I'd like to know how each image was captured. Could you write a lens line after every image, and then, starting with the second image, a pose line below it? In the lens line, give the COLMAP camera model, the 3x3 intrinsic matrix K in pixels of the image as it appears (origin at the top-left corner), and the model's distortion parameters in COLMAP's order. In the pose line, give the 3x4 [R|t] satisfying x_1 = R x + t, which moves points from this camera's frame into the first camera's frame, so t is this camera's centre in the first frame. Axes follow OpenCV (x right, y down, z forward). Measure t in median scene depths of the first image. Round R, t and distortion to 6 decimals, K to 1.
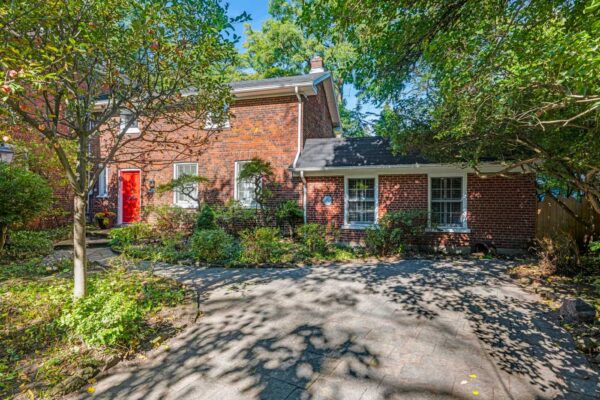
lens RADIAL K [[315.8, 0, 299.9], [0, 315.8, 201.5], [0, 0, 1]] dist [0.004259, 0.000521]
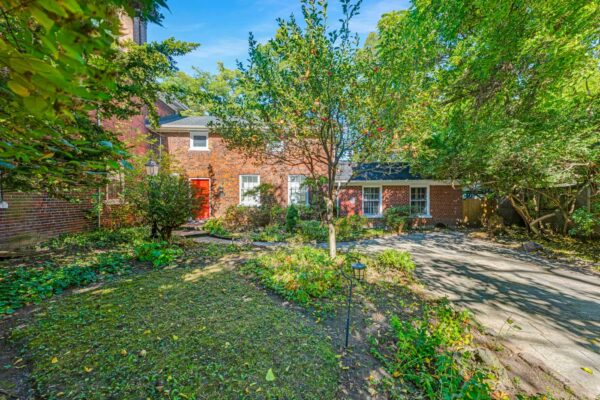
lens RADIAL K [[245.9, 0, 300.2], [0, 245.9, 200.4], [0, 0, 1]] dist [0.023262, -0.000992]
pose [[0.954038, -0.006636, 0.299613, -0.543309], [0.008437, 0.999953, -0.004719, -0.000478], [-0.299568, 0.007030, 0.954049, -0.120856]]
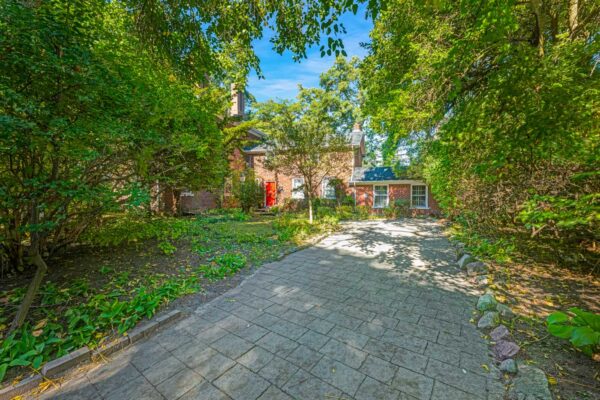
lens RADIAL K [[245.9, 0, 297.8], [0, 245.9, 201.6], [0, 0, 1]] dist [0.023262, -0.000992]
pose [[0.997575, 0.004130, -0.069476, -0.277365], [-0.003119, 0.999888, 0.014657, 0.018883], [0.069528, -0.014405, 0.997476, -0.817344]]
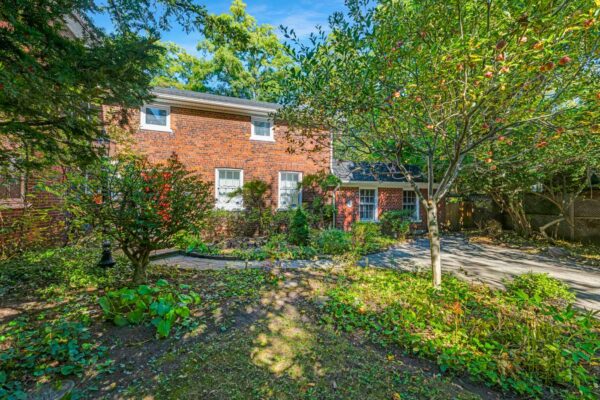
lens RADIAL K [[245.9, 0, 296.6], [0, 245.9, 203.4], [0, 0, 1]] dist [0.023262, -0.000992]
pose [[0.825864, -0.001199, 0.563868, -0.735248], [-0.000466, 0.999996, 0.002810, -0.009257], [-0.563869, -0.002583, 0.825860, 0.217939]]
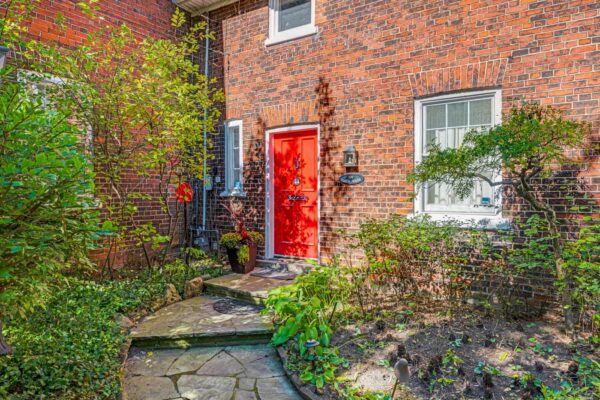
lens RADIAL K [[424.0, 0, 283.0], [0, 424.0, 192.9], [0, 0, 1]] dist [-0.007643, -0.007965]
pose [[0.935131, -0.004570, -0.354272, -0.430150], [0.001199, 0.999952, -0.009732, -0.013182], [0.354300, 0.008676, 0.935092, 0.584862]]
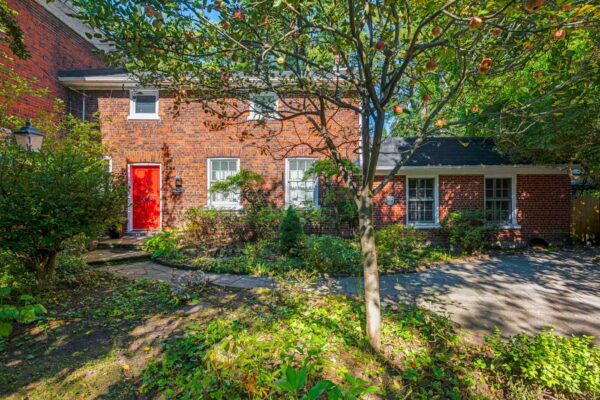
lens RADIAL K [[315.8, 0, 300.9], [0, 315.8, 198.0], [0, 0, 1]] dist [0.004259, 0.000521]
pose [[0.964224, -0.005451, 0.265031, -0.444986], [0.007270, 0.999956, -0.005884, -0.006810], [-0.264988, 0.007600, 0.964222, 0.133769]]
